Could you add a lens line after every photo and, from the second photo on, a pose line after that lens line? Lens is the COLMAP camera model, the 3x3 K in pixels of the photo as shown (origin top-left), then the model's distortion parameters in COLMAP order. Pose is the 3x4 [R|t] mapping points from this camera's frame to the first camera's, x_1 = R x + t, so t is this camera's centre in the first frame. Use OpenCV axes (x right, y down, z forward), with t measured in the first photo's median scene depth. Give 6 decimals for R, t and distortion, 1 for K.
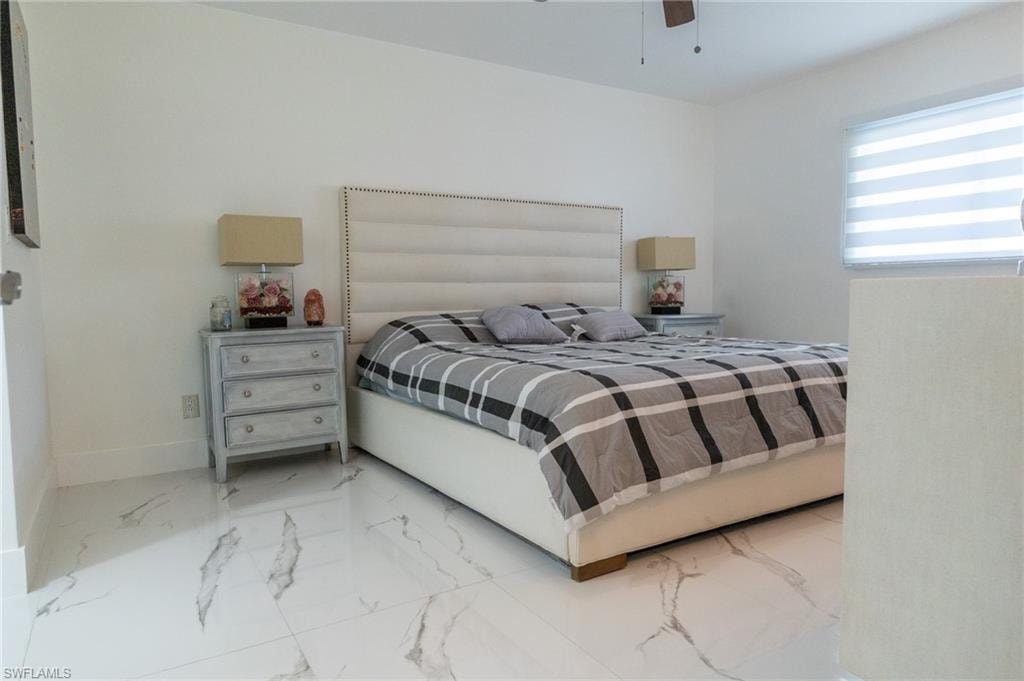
lens RADIAL K [[649.0, 0, 512.0], [0, 649.0, 340.5], [0, 0, 1]] dist [0.003083, -0.001160]
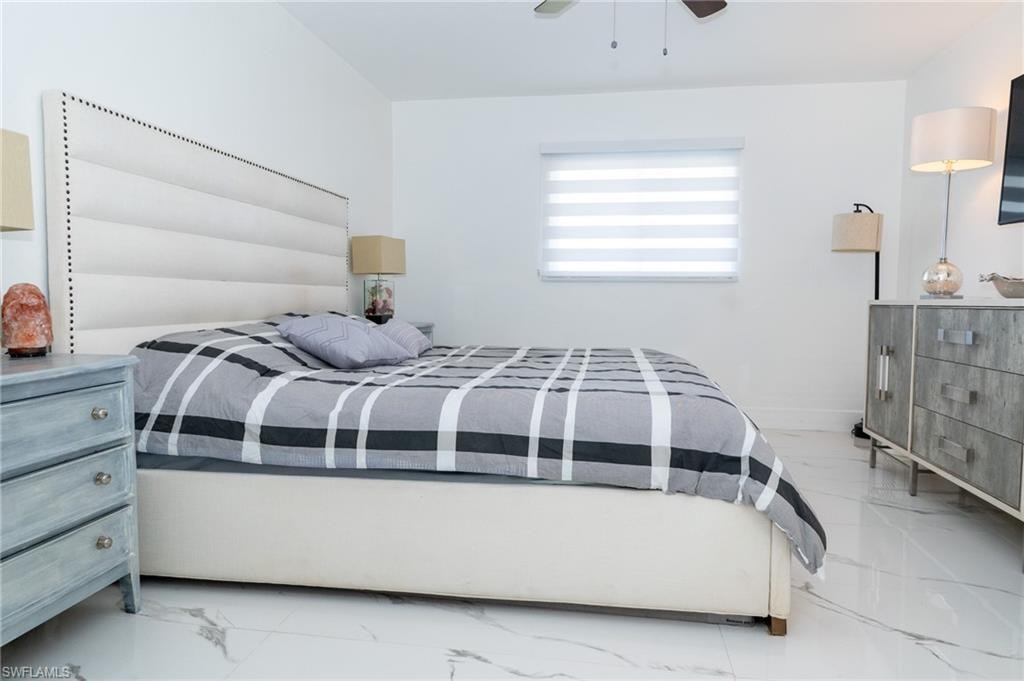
lens RADIAL K [[649.0, 0, 512.0], [0, 649.0, 340.5], [0, 0, 1]] dist [0.003083, -0.001160]
pose [[0.652072, -0.033874, 0.757400, -0.465493], [0.041117, 0.999111, 0.009285, -0.026703], [-0.757042, 0.025087, 0.652885, 0.418191]]
